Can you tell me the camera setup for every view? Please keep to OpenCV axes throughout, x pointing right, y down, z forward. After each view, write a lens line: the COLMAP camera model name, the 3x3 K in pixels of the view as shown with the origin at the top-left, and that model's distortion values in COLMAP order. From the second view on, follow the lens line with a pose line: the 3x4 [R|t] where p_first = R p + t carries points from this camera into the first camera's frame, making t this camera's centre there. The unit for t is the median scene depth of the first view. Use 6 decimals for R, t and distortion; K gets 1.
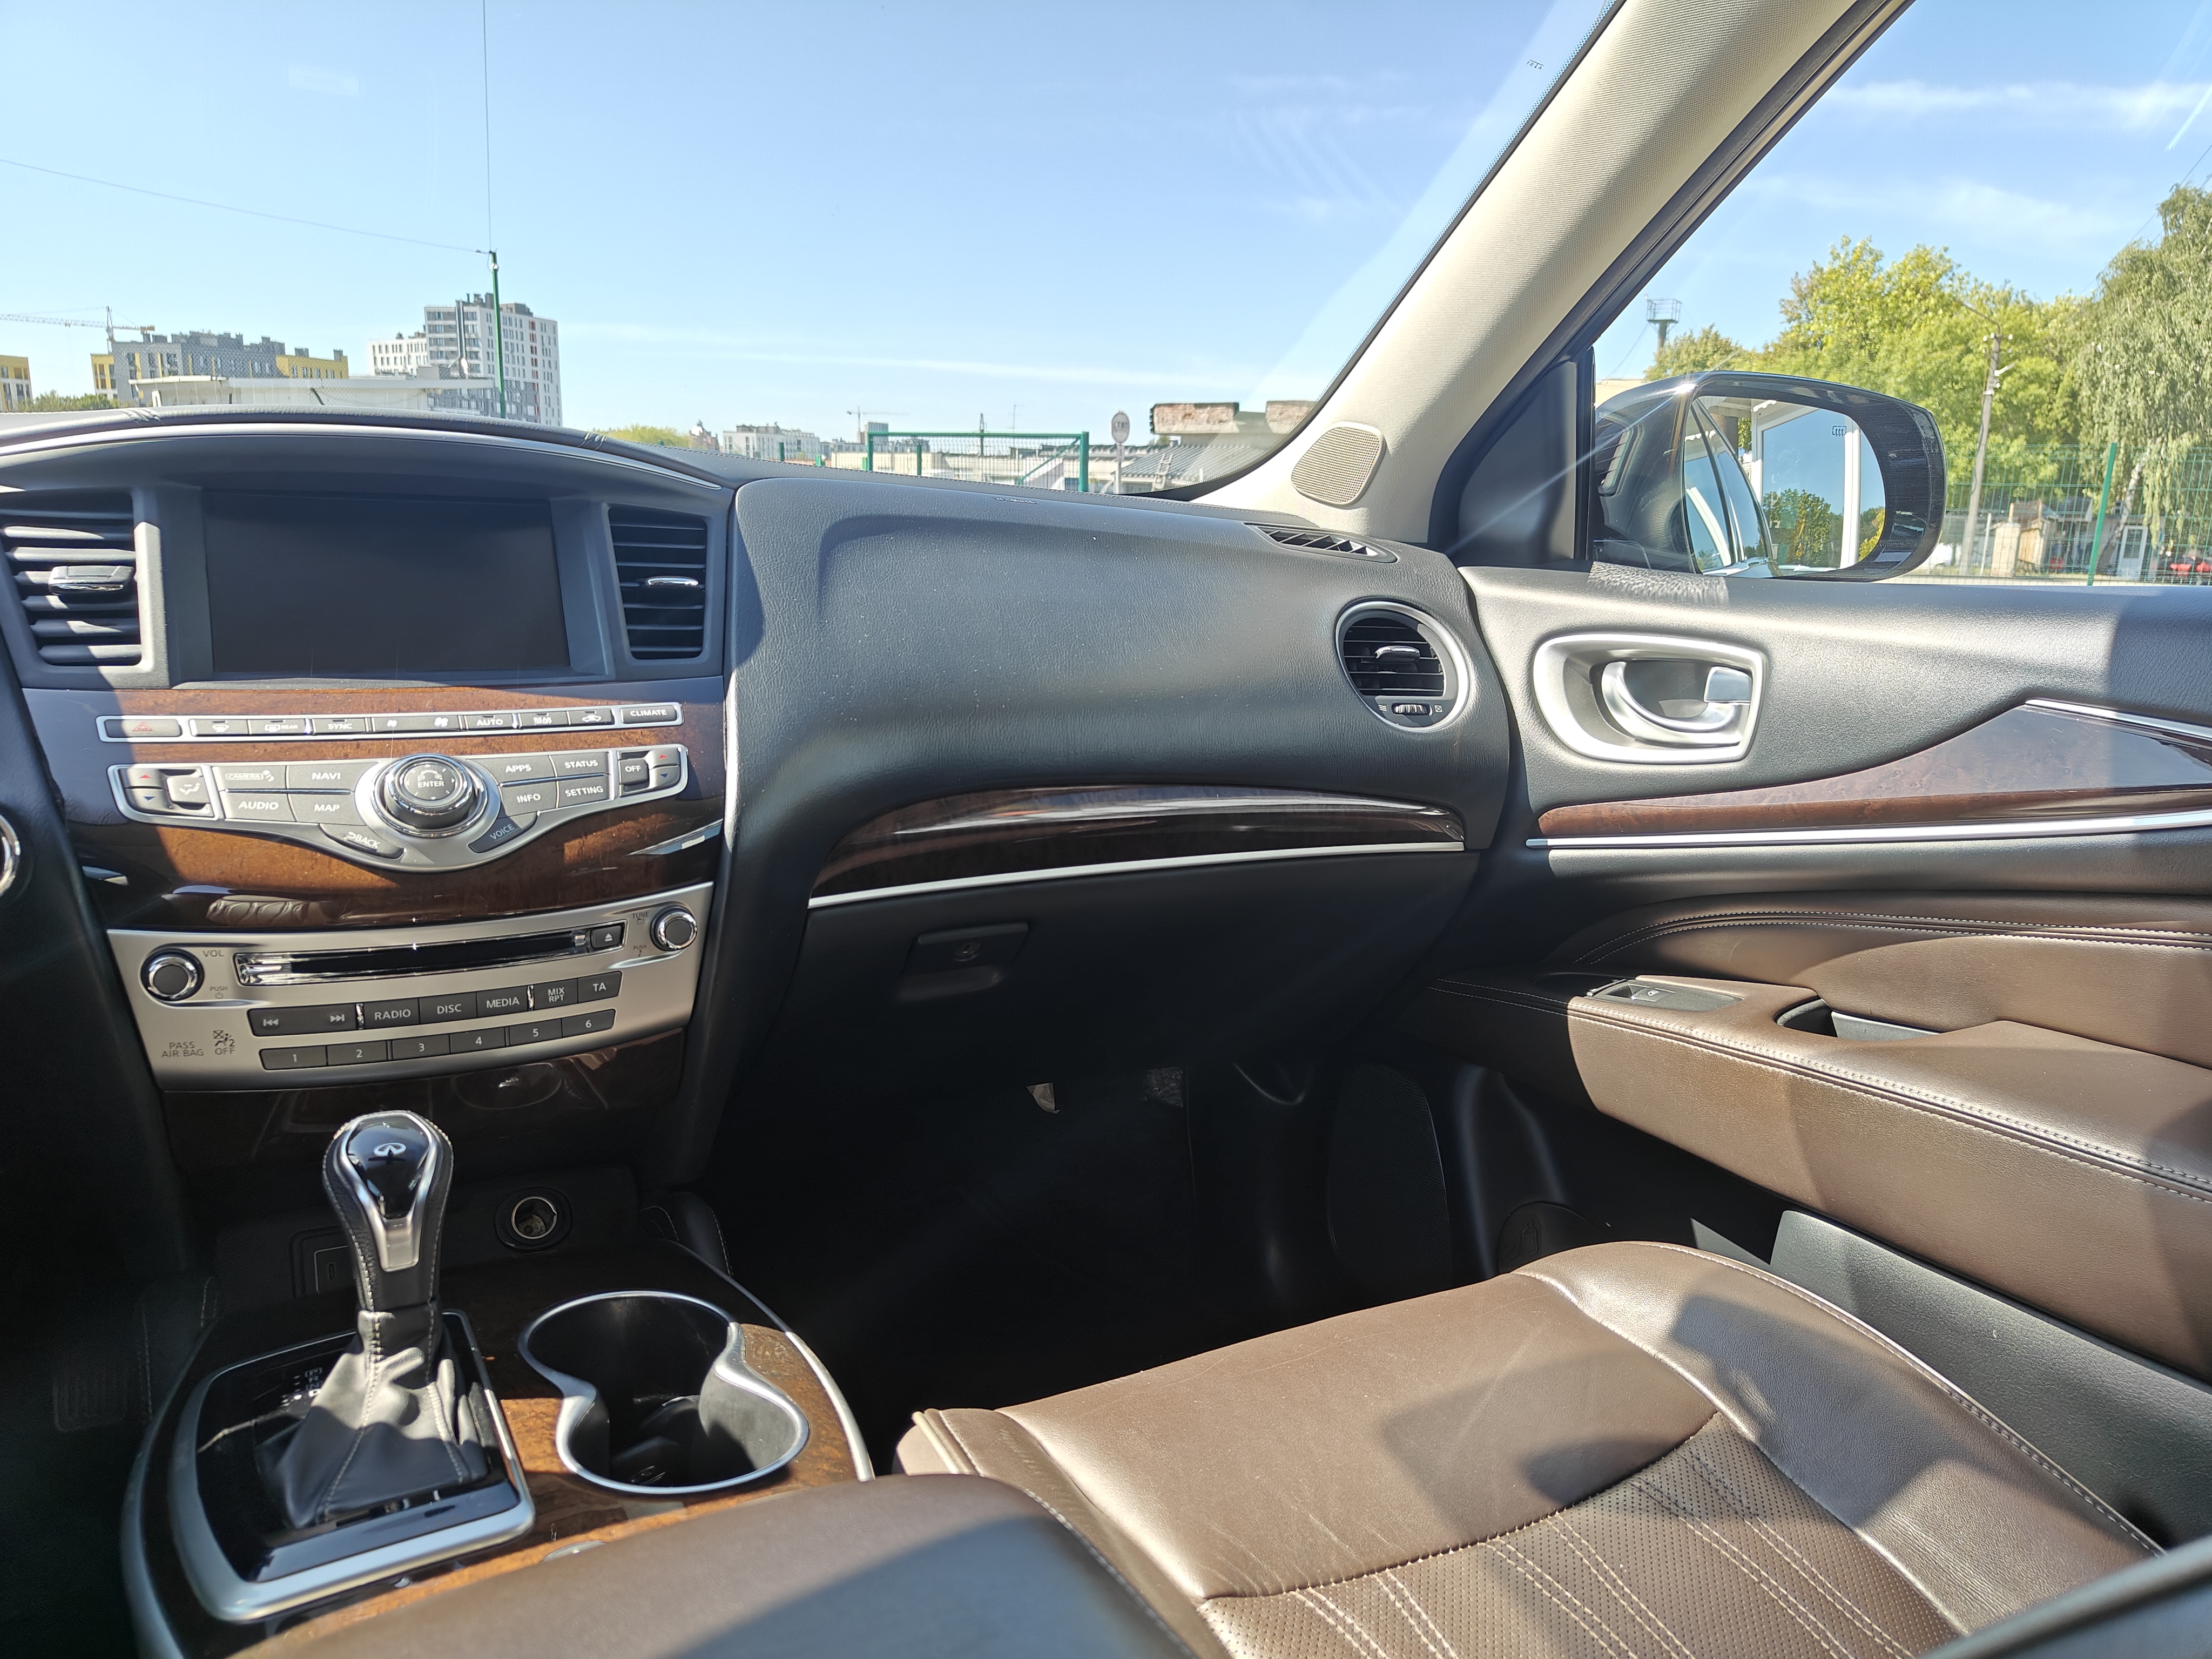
lens RADIAL K [[1544.6, 0, 1114.3], [0, 1544.6, 820.8], [0, 0, 1]] dist [0.020226, -0.020171]
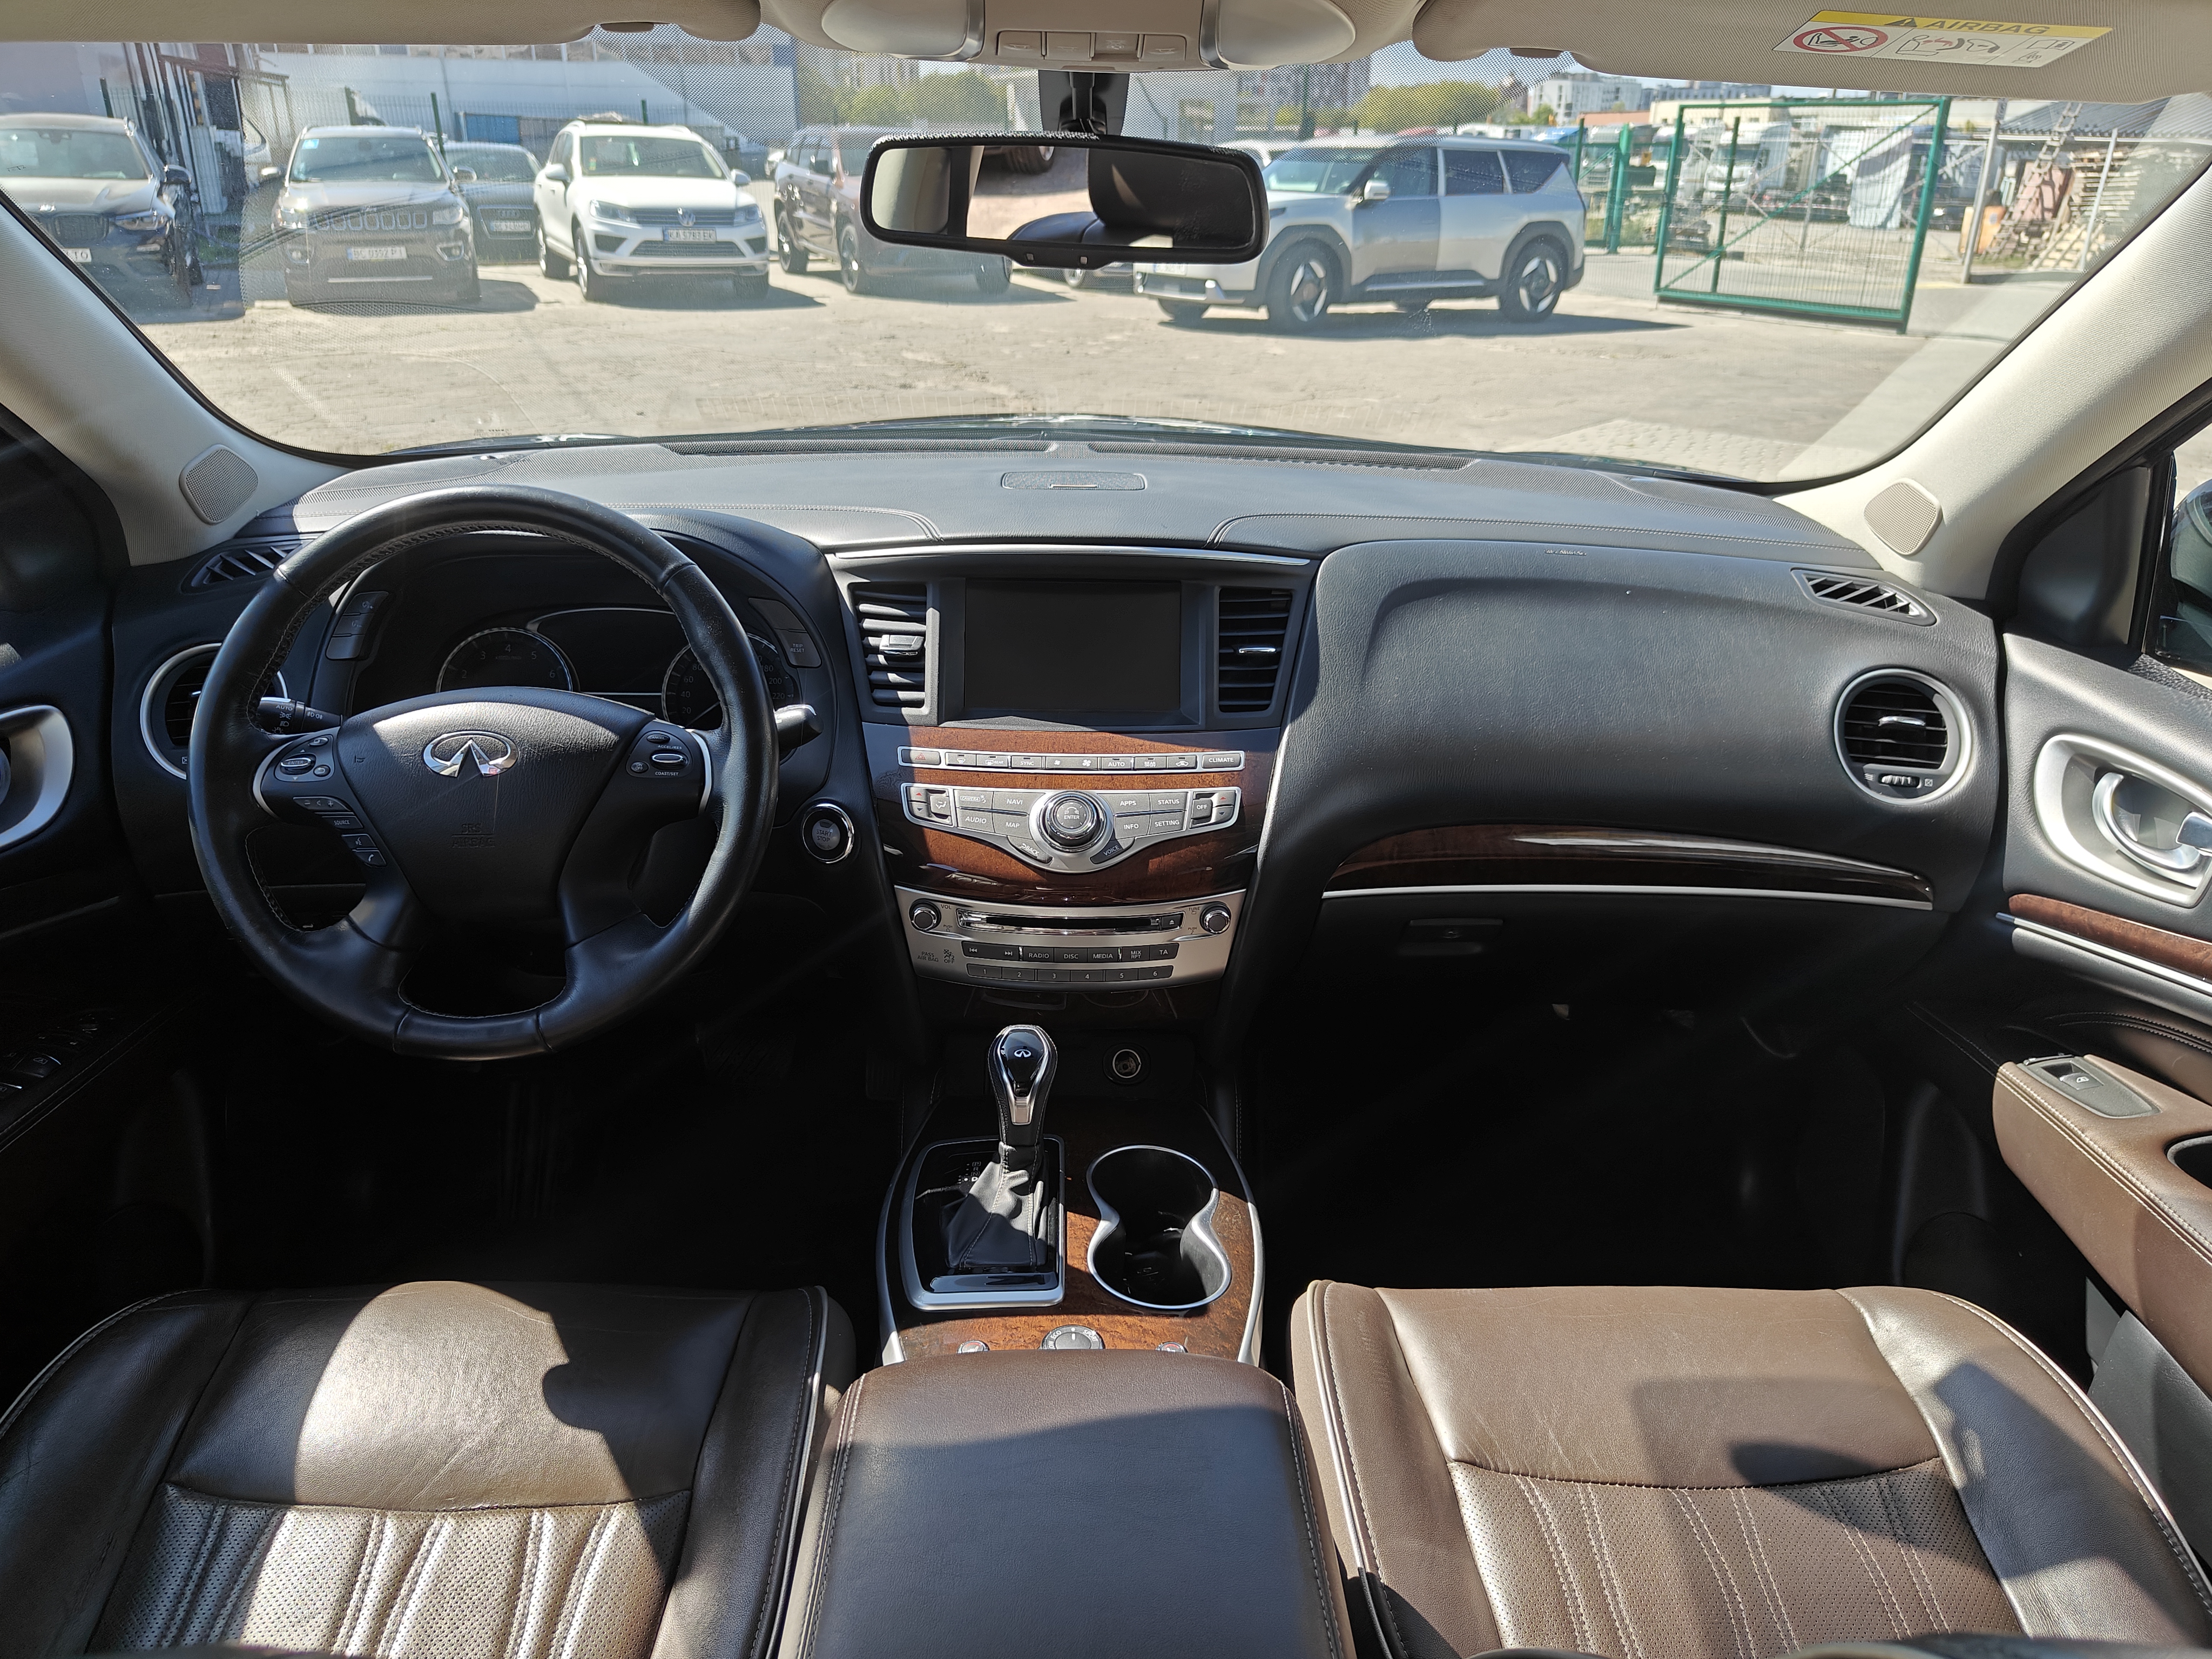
lens RADIAL K [[1544.6, 0, 1114.3], [0, 1544.6, 820.8], [0, 0, 1]] dist [0.020226, -0.020171]
pose [[0.886943, 0.169116, -0.429805, 0.258382], [-0.081646, 0.973309, 0.214485, -0.346113], [0.454606, -0.155144, 0.877077, -0.335664]]
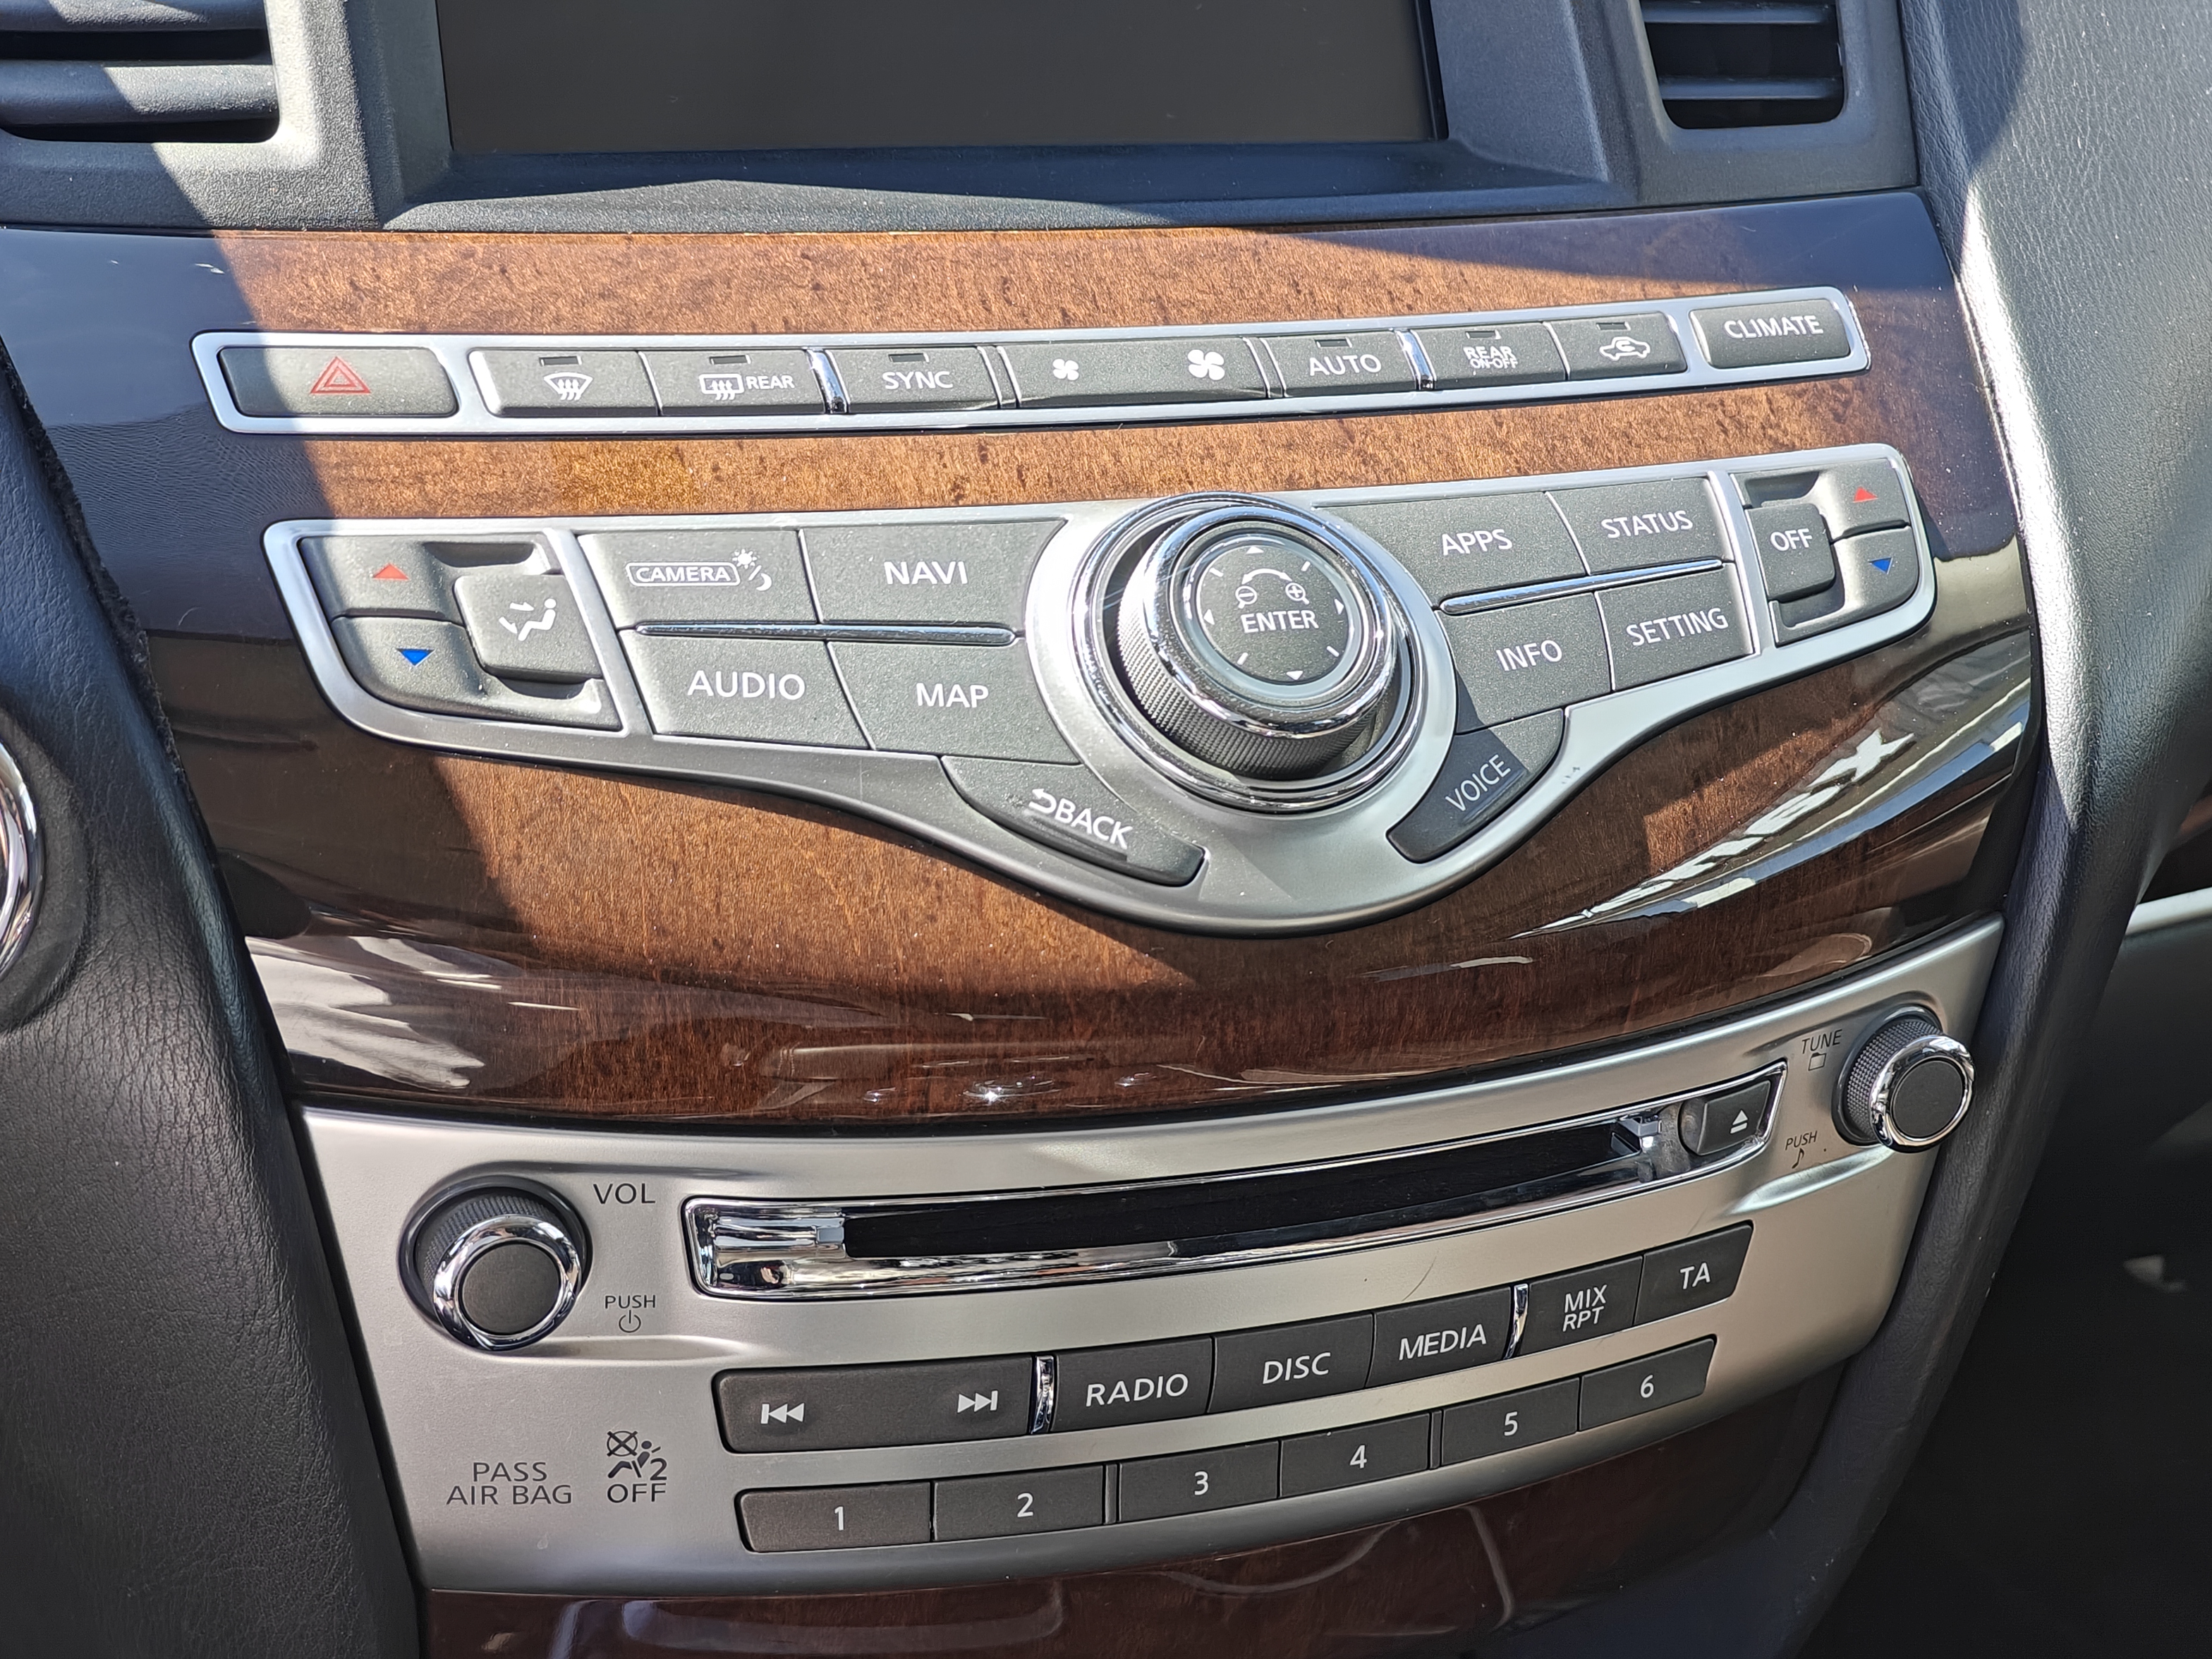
lens RADIAL K [[3290.2, 0, 1106.0], [0, 3290.2, 829.5], [0, 0, 1]] dist [-0.001763, 0.082237]
pose [[0.990597, 0.069456, -0.117874, -0.385033], [-0.047772, 0.982924, 0.177702, -0.090074], [0.128204, -0.170400, 0.976999, 0.377221]]
